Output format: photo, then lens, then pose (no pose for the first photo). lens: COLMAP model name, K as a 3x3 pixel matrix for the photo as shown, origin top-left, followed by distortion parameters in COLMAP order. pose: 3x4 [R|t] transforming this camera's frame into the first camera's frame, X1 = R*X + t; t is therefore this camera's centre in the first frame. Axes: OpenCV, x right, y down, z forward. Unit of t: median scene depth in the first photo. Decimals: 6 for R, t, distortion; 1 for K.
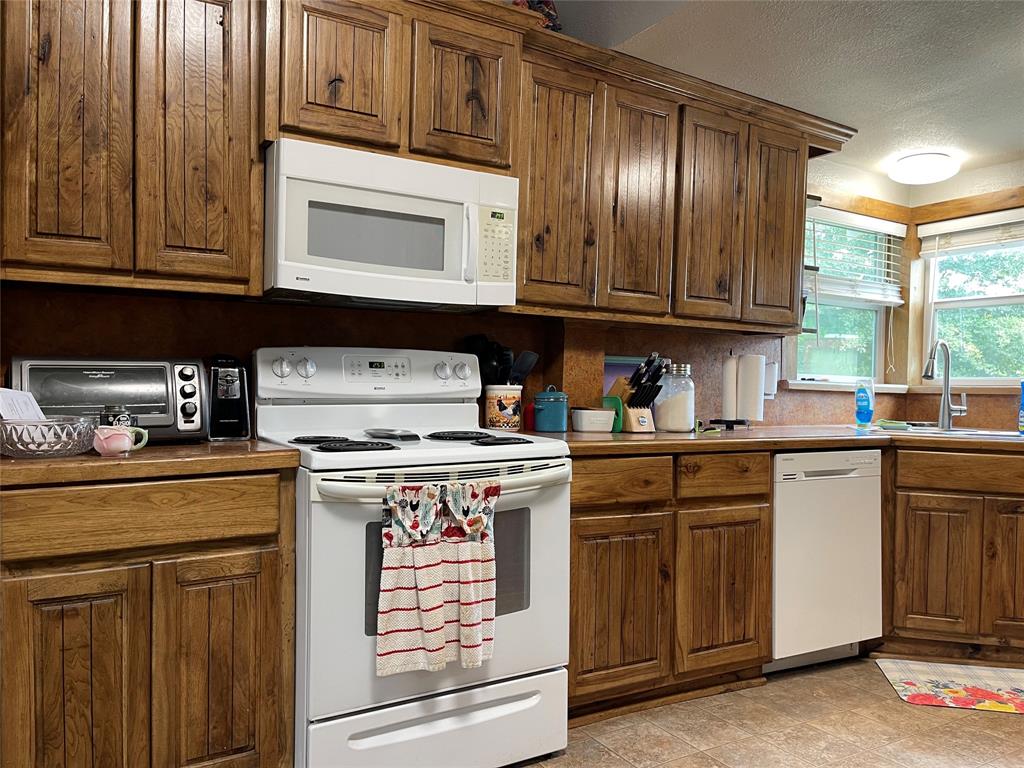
lens RADIAL K [[781.4, 0, 512.0], [0, 781.4, 387.2], [0, 0, 1]] dist [0.064511, -0.083178]
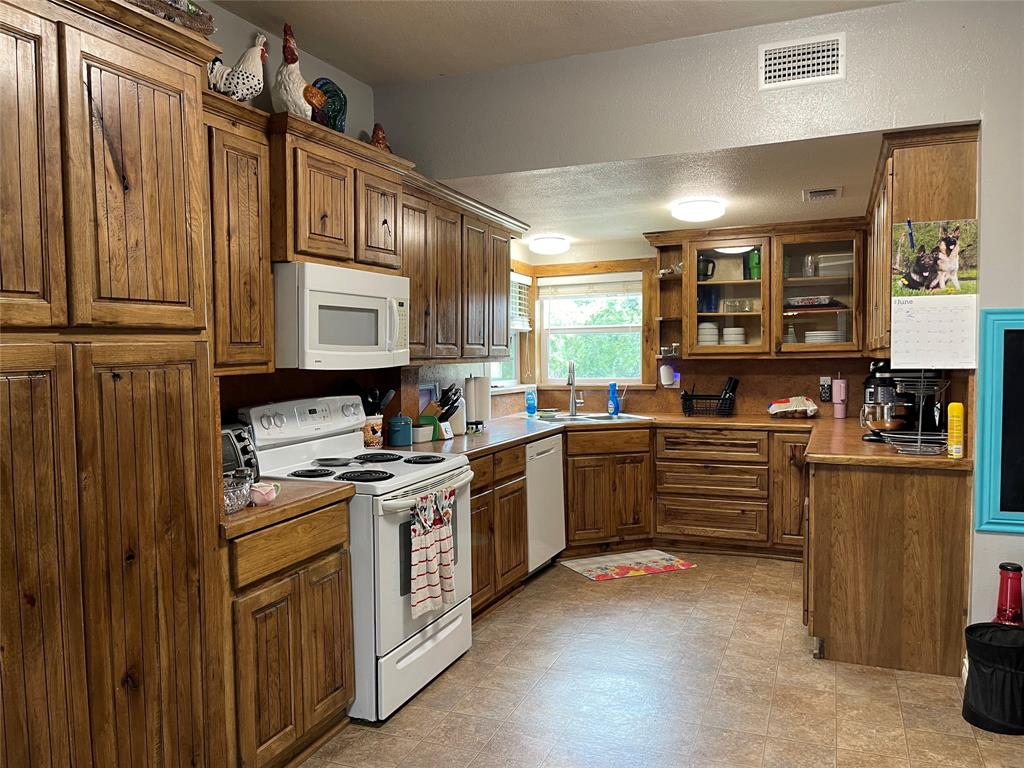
lens RADIAL K [[781.4, 0, 501.1], [0, 781.4, 384.9], [0, 0, 1]] dist [0.064511, -0.083178]
pose [[0.809883, -0.056533, 0.583861, -0.671979], [0.032338, 0.998134, 0.051788, -0.129033], [-0.585700, -0.023061, 0.810200, -0.266889]]
